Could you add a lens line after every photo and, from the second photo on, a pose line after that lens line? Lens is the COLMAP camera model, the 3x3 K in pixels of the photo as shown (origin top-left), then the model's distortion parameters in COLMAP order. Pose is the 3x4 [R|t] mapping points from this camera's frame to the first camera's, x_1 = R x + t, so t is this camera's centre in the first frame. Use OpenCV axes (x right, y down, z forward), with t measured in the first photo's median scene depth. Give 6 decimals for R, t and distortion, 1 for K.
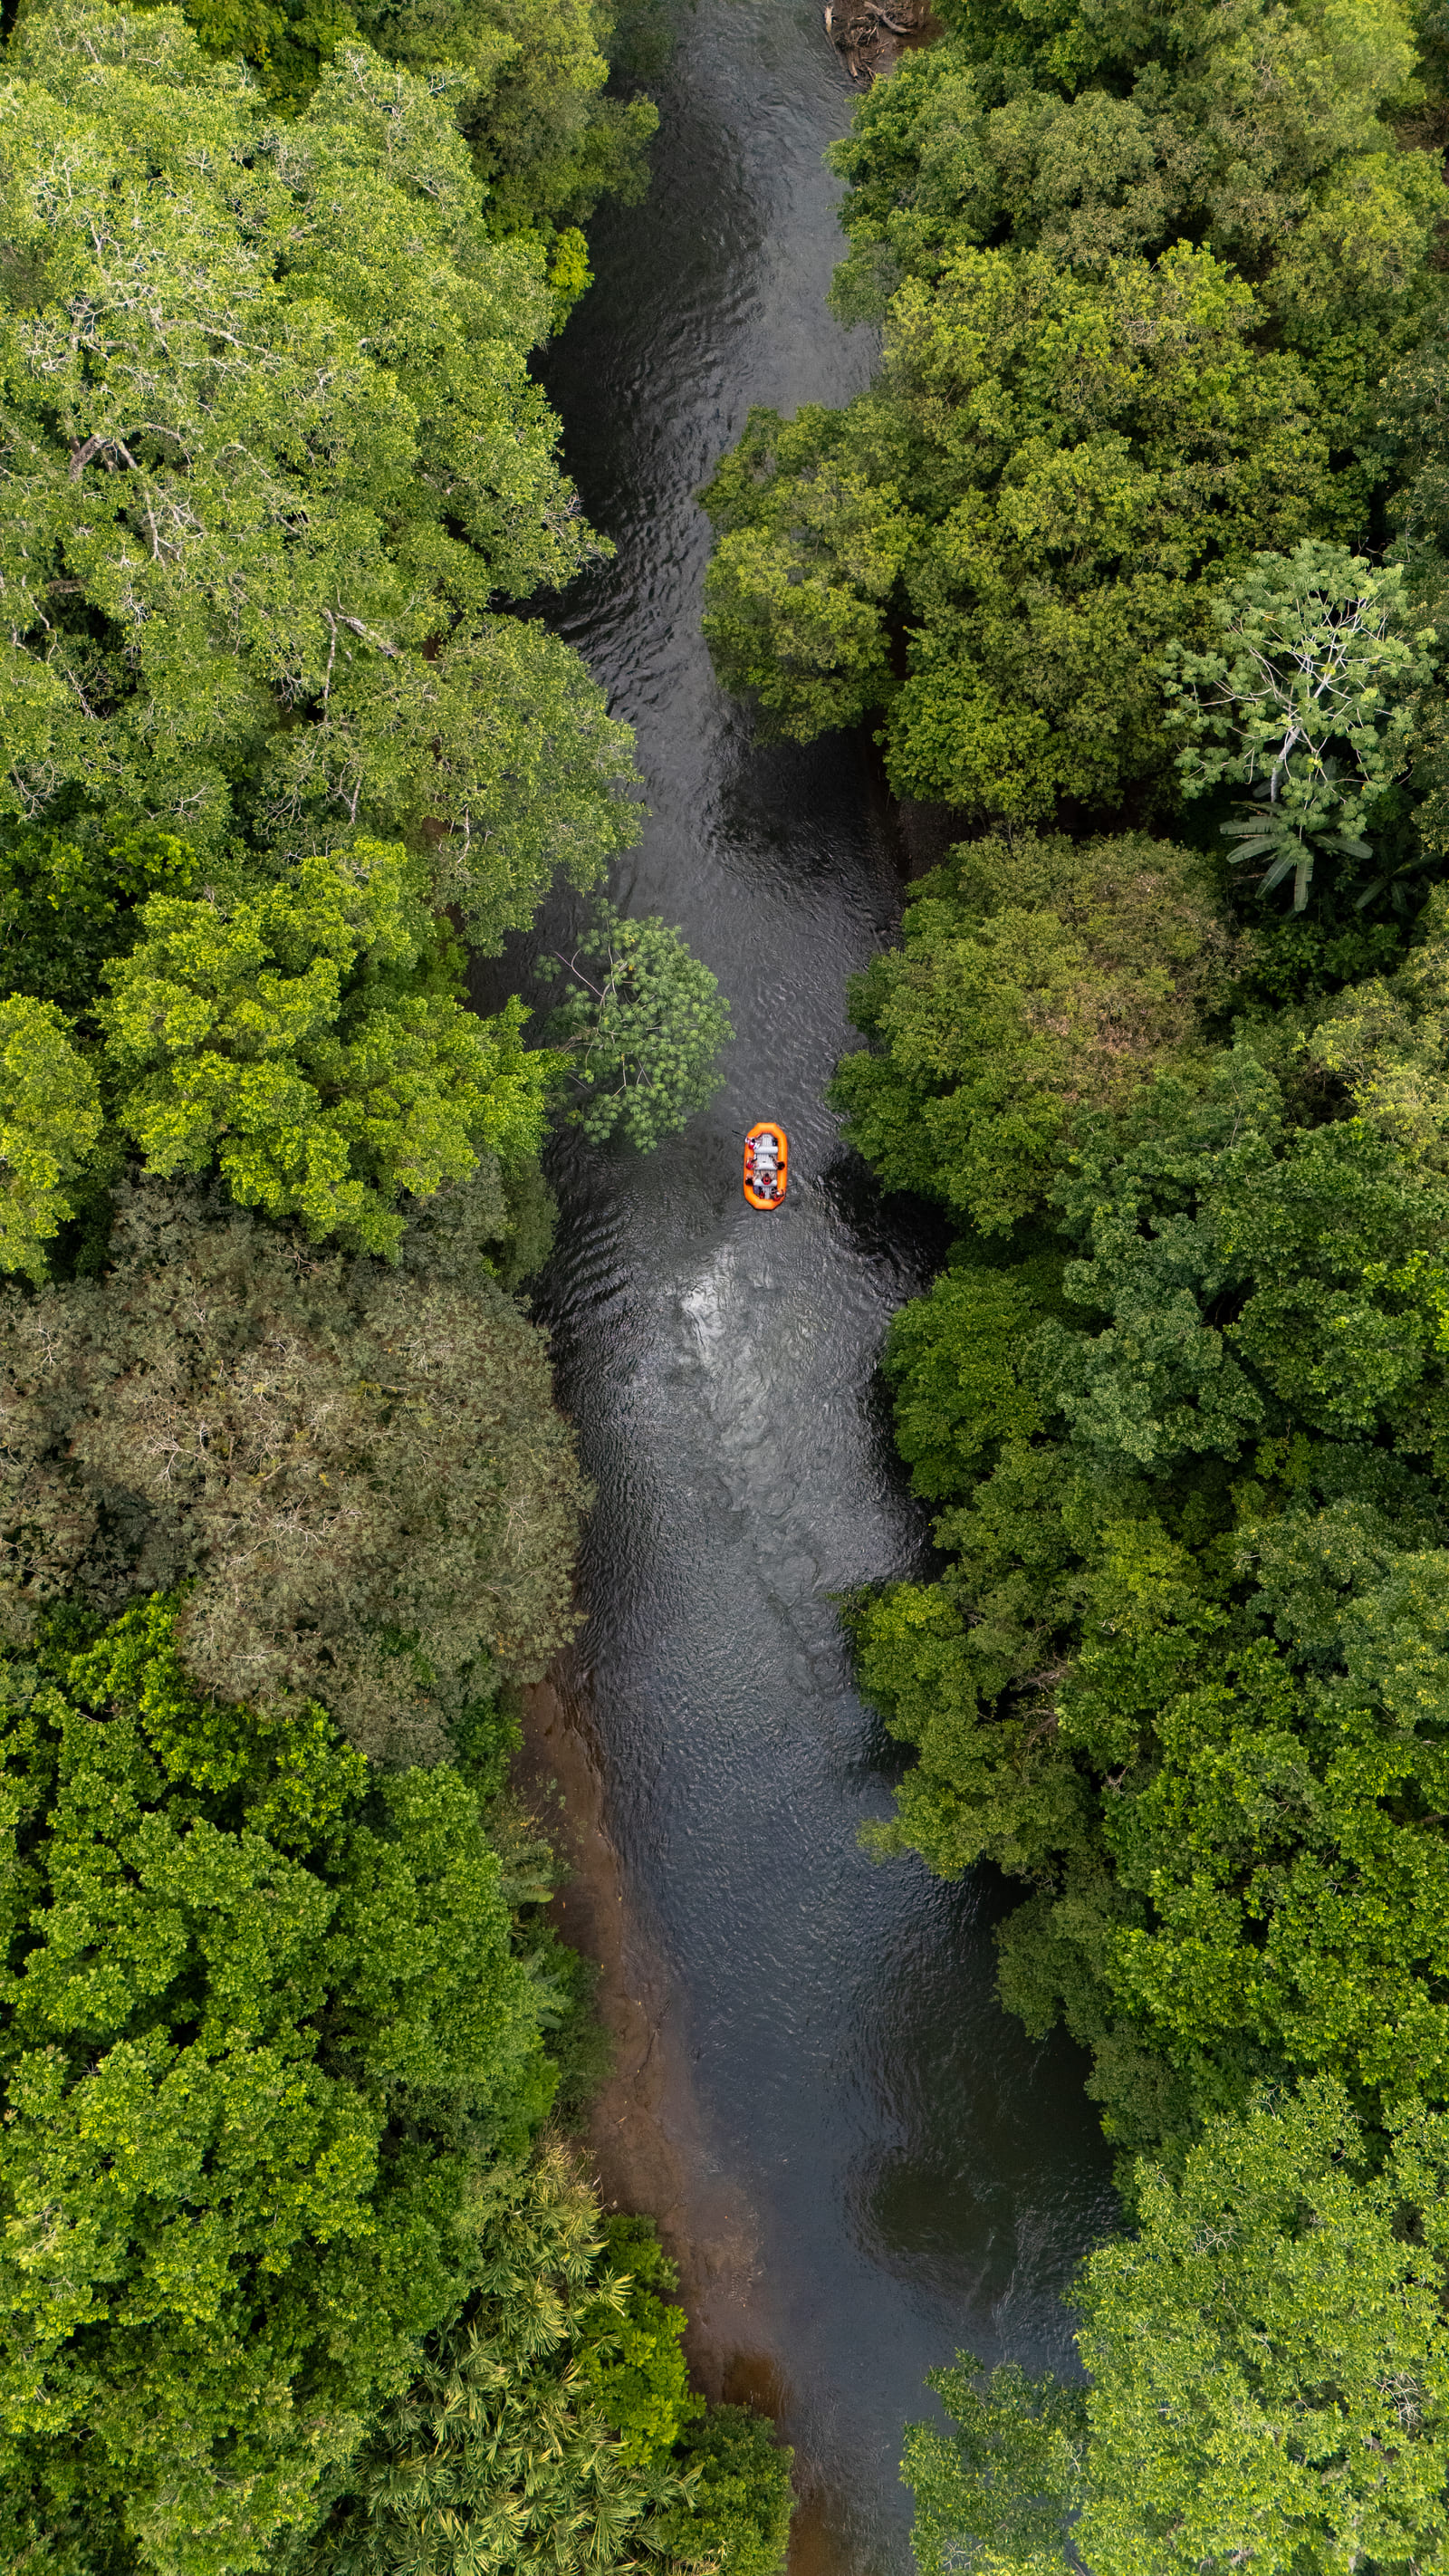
lens RADIAL K [[1037.7, 0, 459.6], [0, 1037.7, 1290.5], [0, 0, 1]] dist [-0.000178, -0.002600]
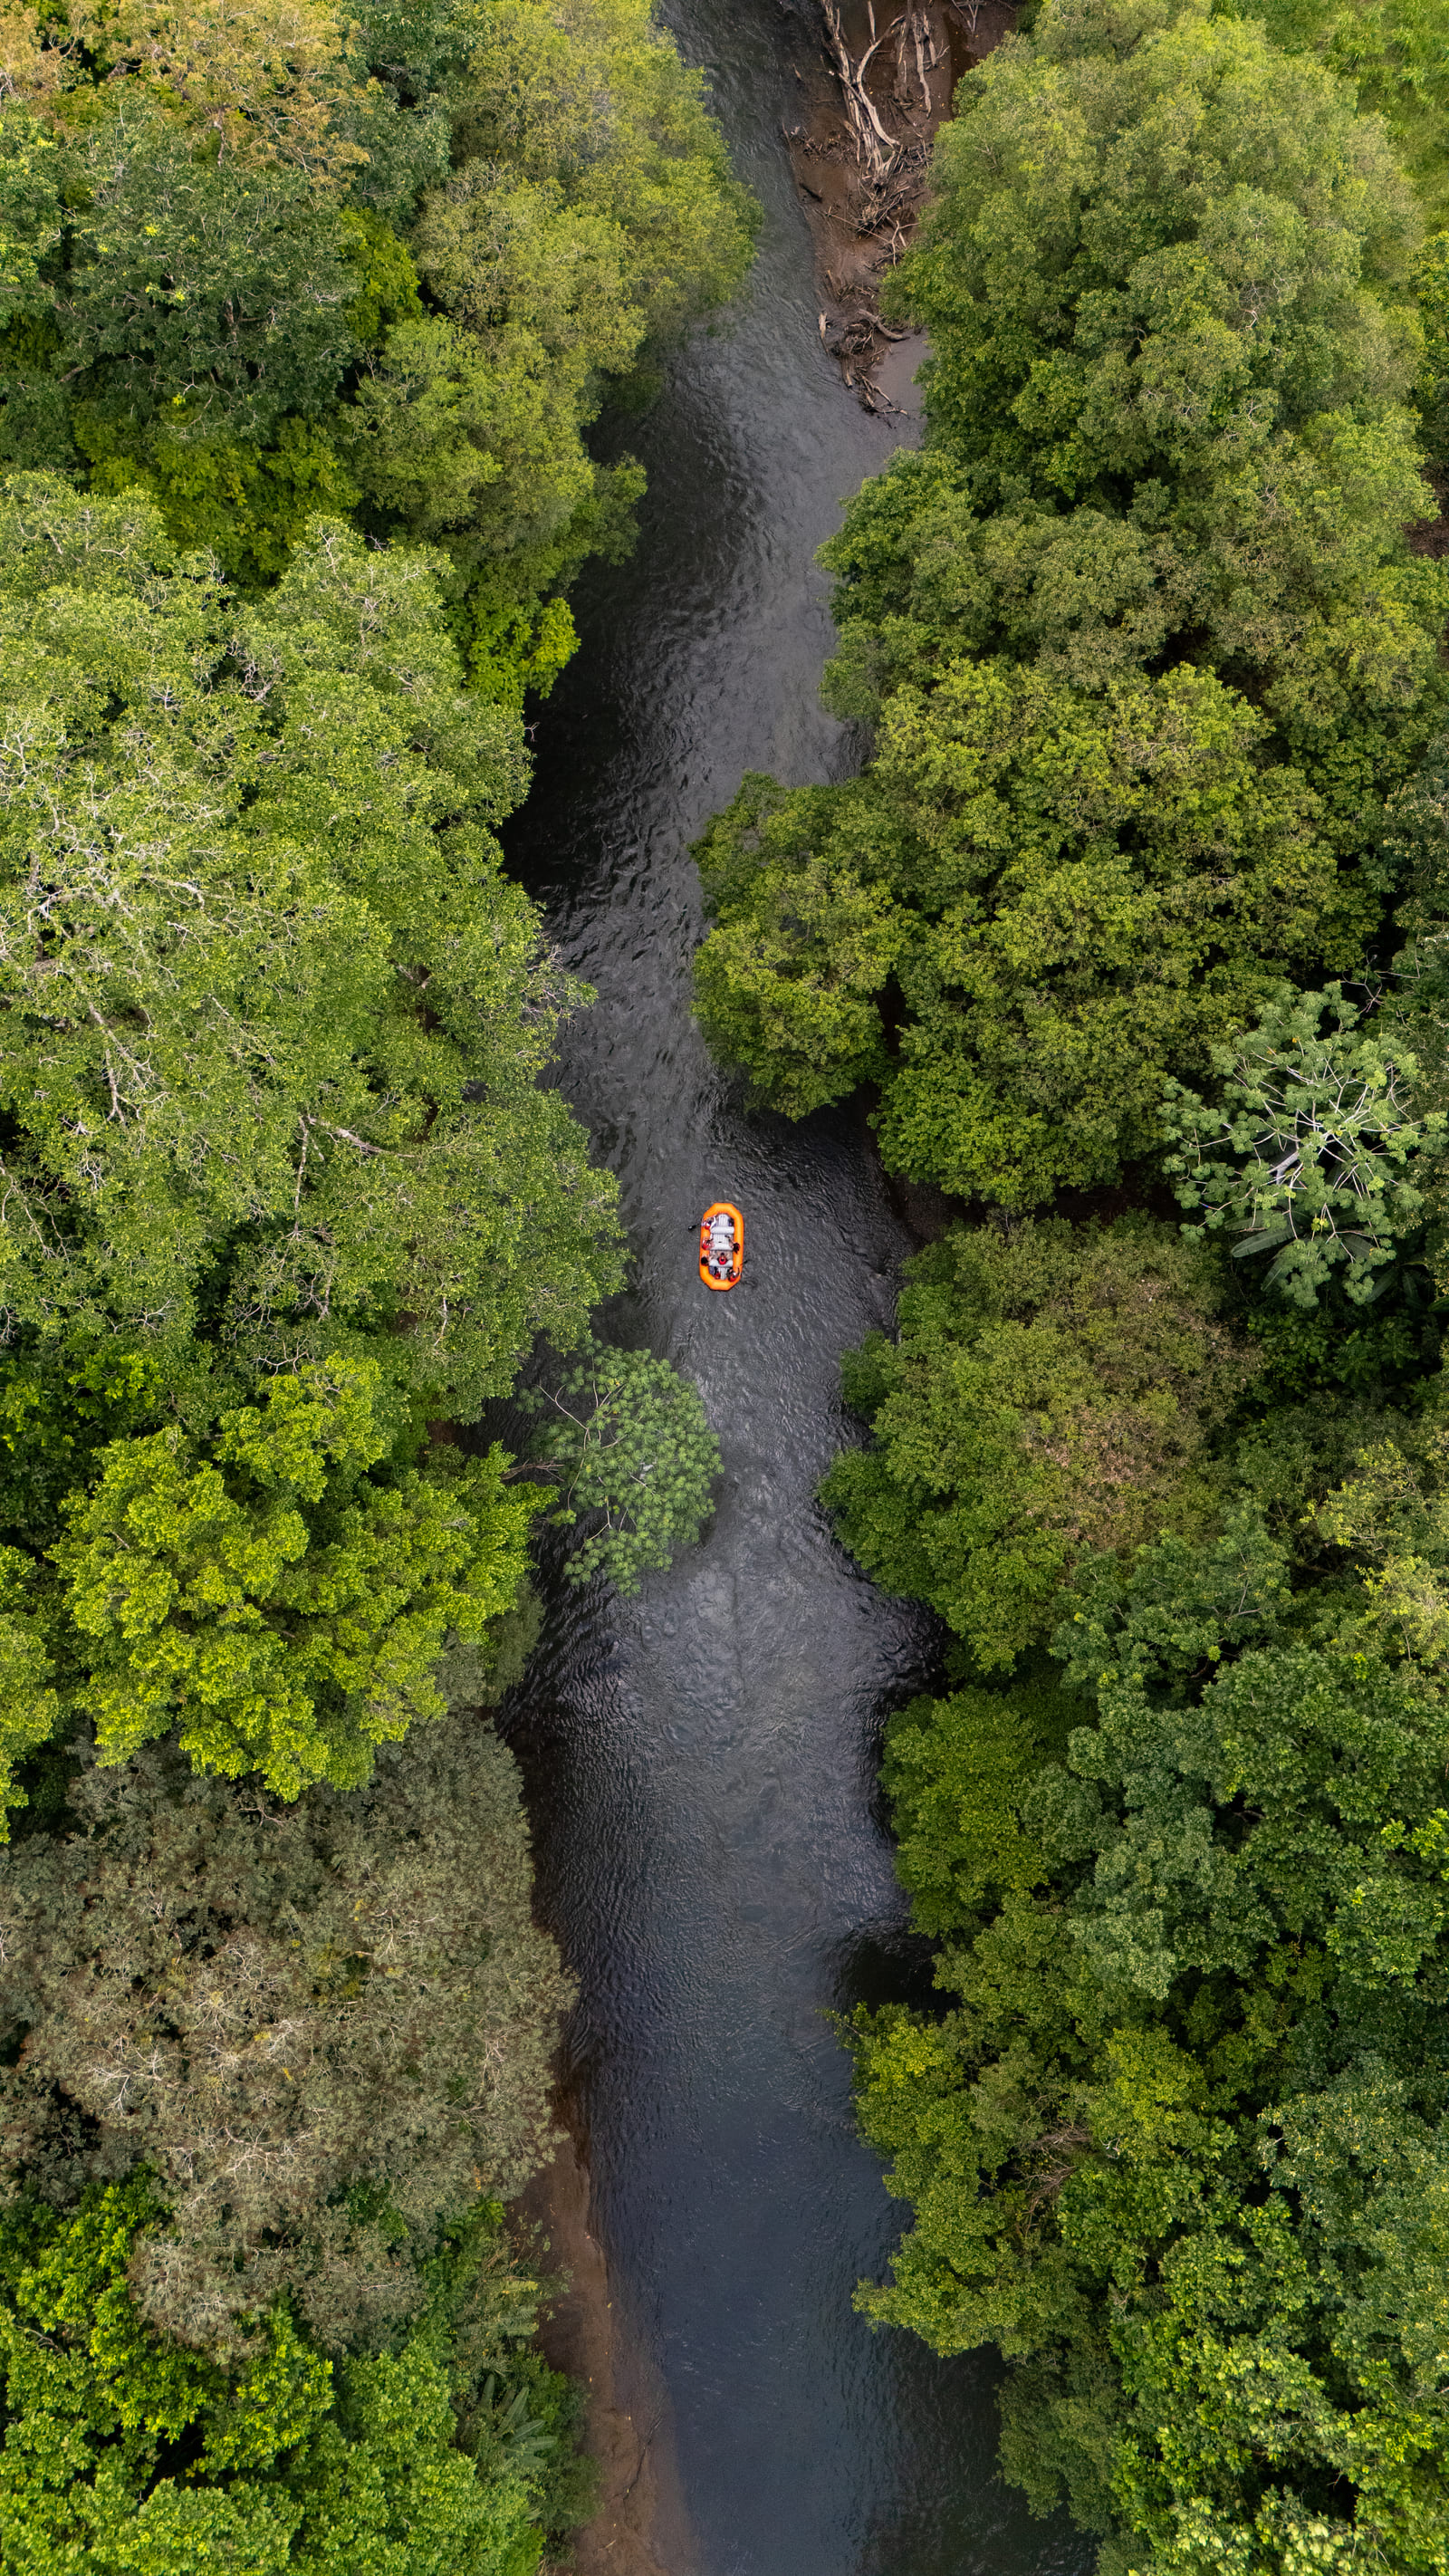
lens RADIAL K [[1037.7, 0, 459.6], [0, 1037.7, 1290.5], [0, 0, 1]] dist [-0.000178, -0.002600]
pose [[0.999999, 0.001017, -0.000690, 0.020311], [-0.001026, 0.999924, -0.012255, -0.406881], [0.000677, 0.012255, 0.999925, 0.032062]]
